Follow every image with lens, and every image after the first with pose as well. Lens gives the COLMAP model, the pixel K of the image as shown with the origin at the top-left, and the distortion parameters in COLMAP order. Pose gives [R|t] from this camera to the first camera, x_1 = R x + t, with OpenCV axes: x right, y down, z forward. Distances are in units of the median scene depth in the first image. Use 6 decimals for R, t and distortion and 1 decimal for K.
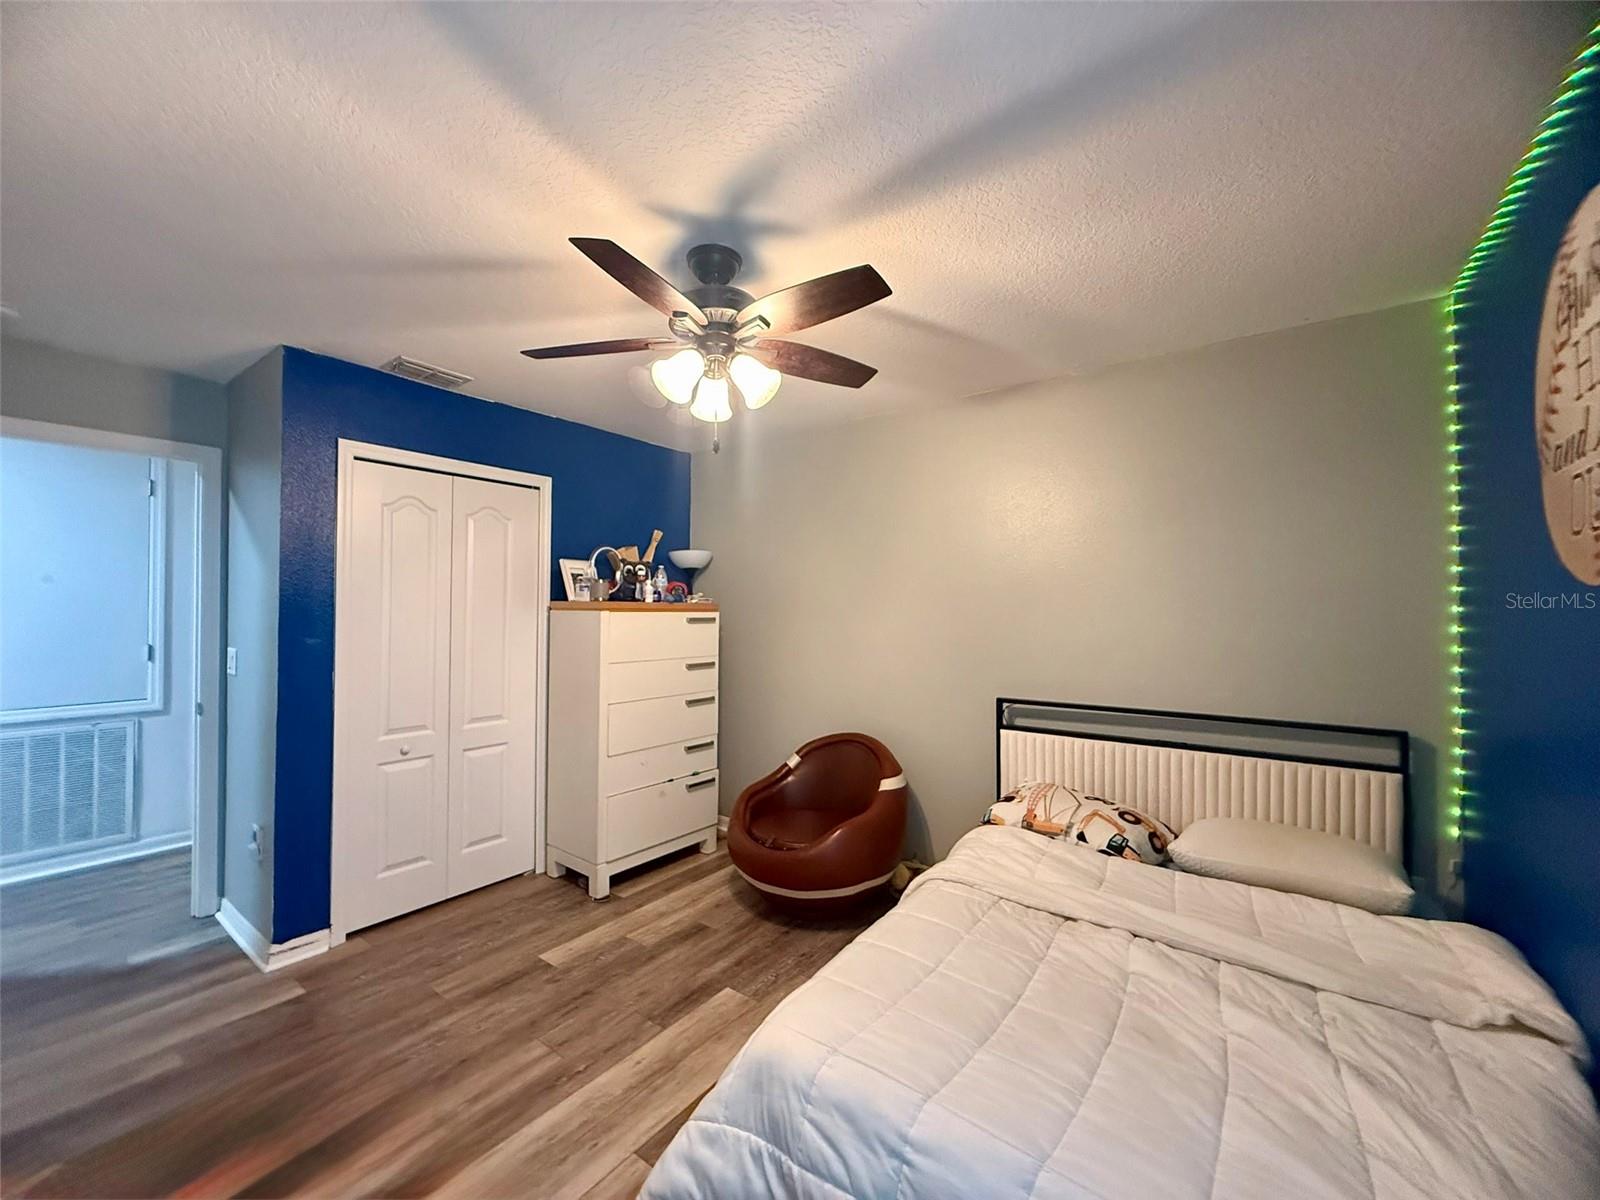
lens RADIAL K [[632.8, 0, 796.8], [0, 632.8, 606.5], [0, 0, 1]] dist [0.000702, -0.001589]
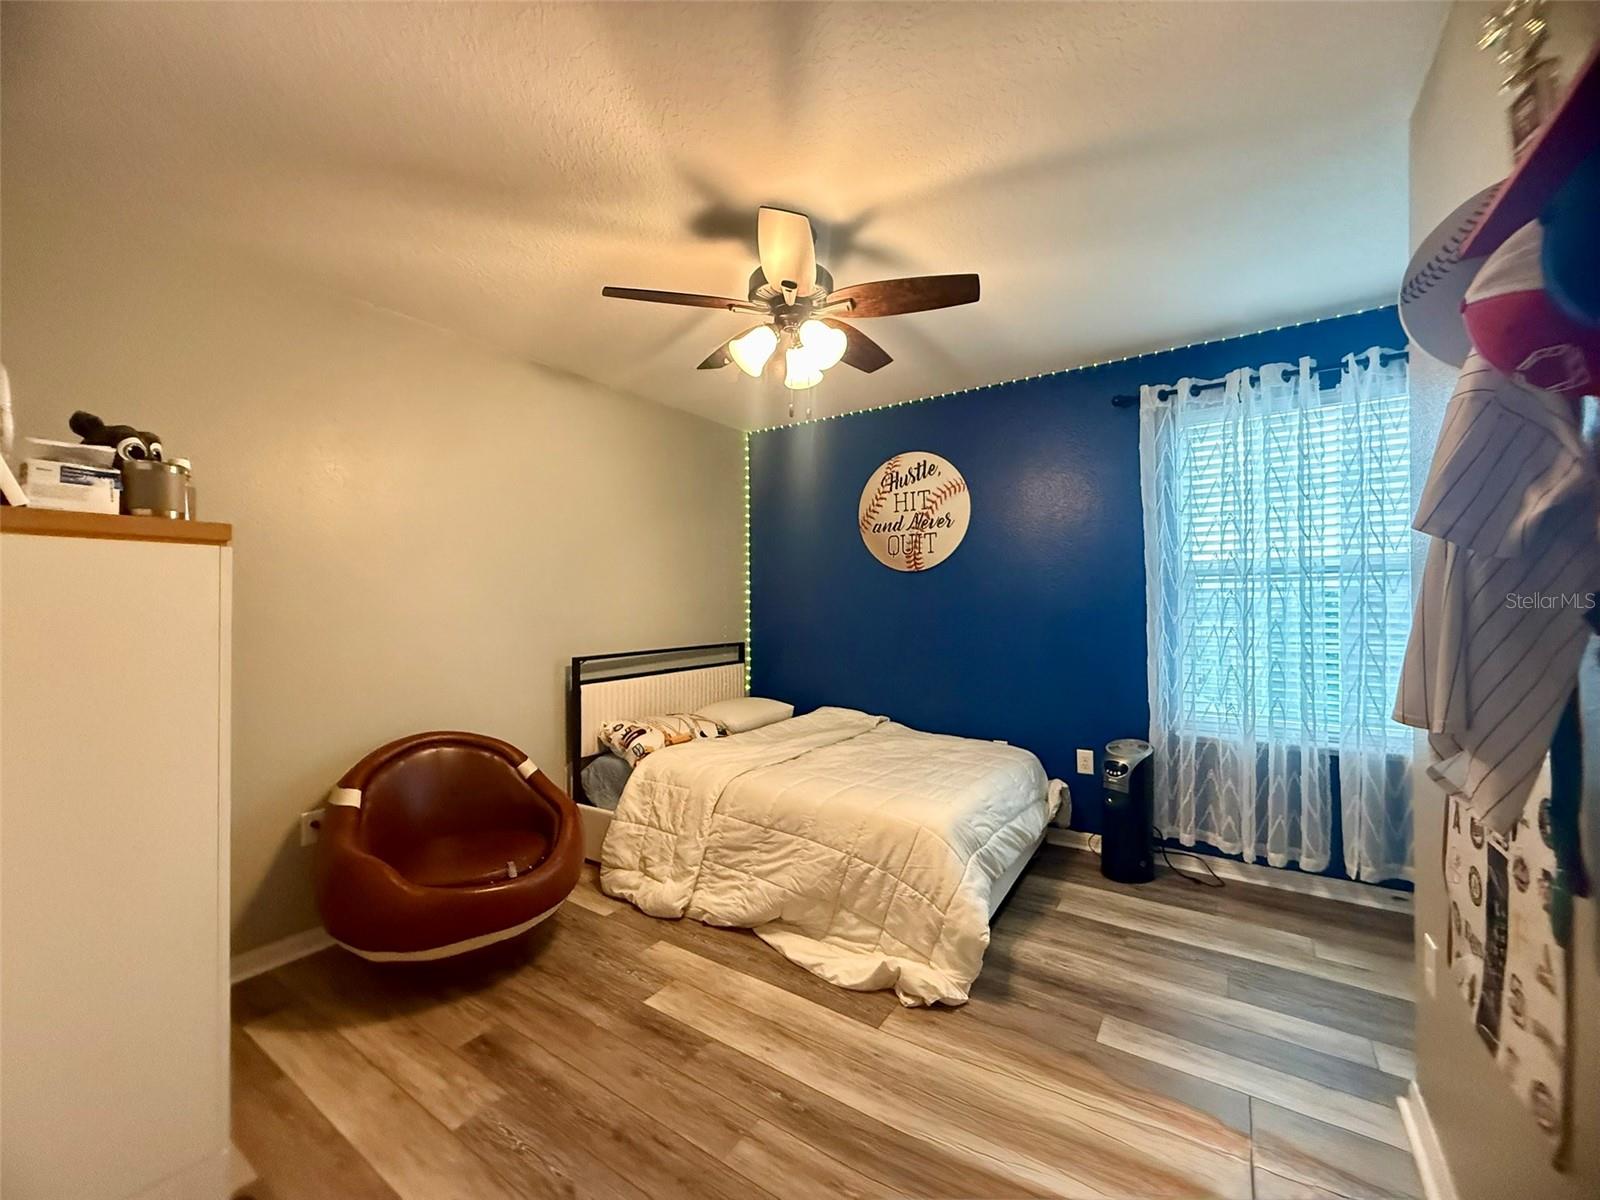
lens RADIAL K [[632.8, 0, 799.5], [0, 632.8, 599.6], [0, 0, 1]] dist [0.000702, -0.001589]
pose [[-0.046187, -0.000905, 0.998932, -0.920258], [-0.003376, 0.999994, 0.000750, 0.051106], [-0.998927, -0.003338, -0.046190, 0.783065]]
